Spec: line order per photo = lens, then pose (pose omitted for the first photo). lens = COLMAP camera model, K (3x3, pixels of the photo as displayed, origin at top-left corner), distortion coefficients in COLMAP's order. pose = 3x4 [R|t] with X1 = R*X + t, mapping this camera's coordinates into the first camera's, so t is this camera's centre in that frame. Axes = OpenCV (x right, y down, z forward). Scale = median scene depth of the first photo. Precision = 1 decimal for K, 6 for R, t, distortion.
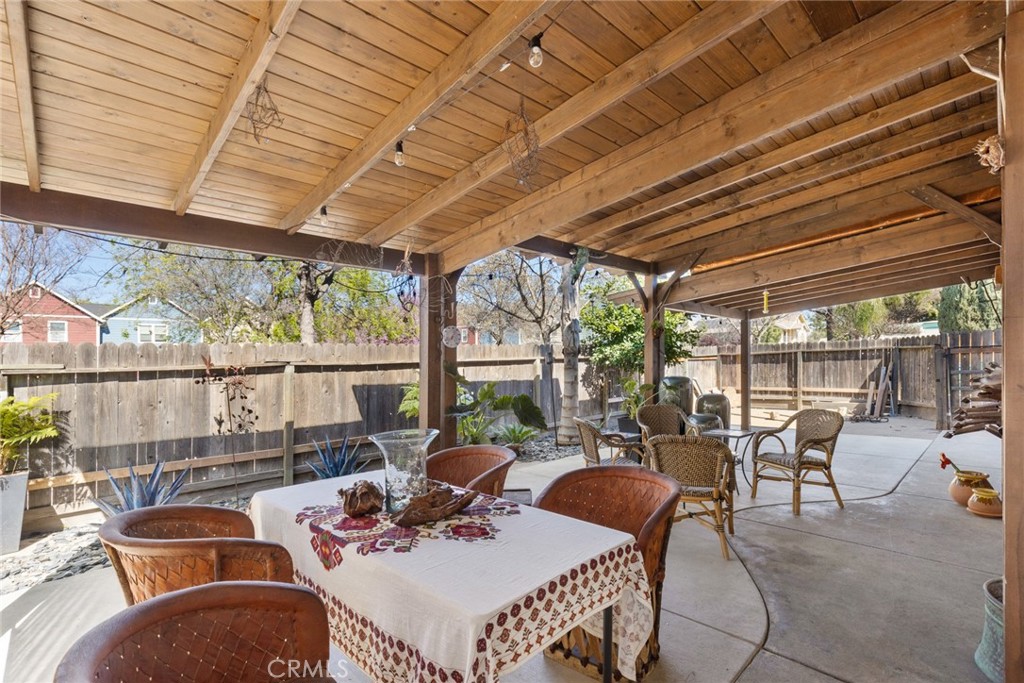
lens RADIAL K [[464.7, 0, 518.6], [0, 464.7, 368.9], [0, 0, 1]] dist [-0.003768, -0.000633]
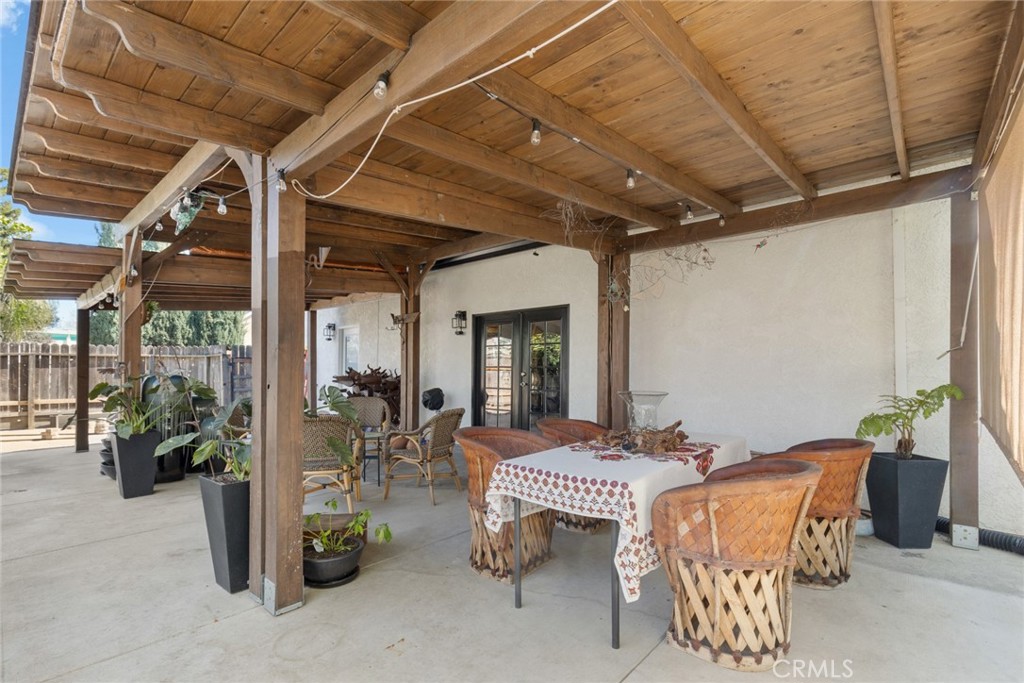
lens RADIAL K [[464.7, 0, 518.1], [0, 464.7, 374.5], [0, 0, 1]] dist [-0.003768, -0.000633]
pose [[-0.089970, 0.012713, 0.995863, -0.274635], [0.012082, 0.999859, -0.011673, 0.016960], [-0.995871, 0.010982, -0.090111, 0.259379]]
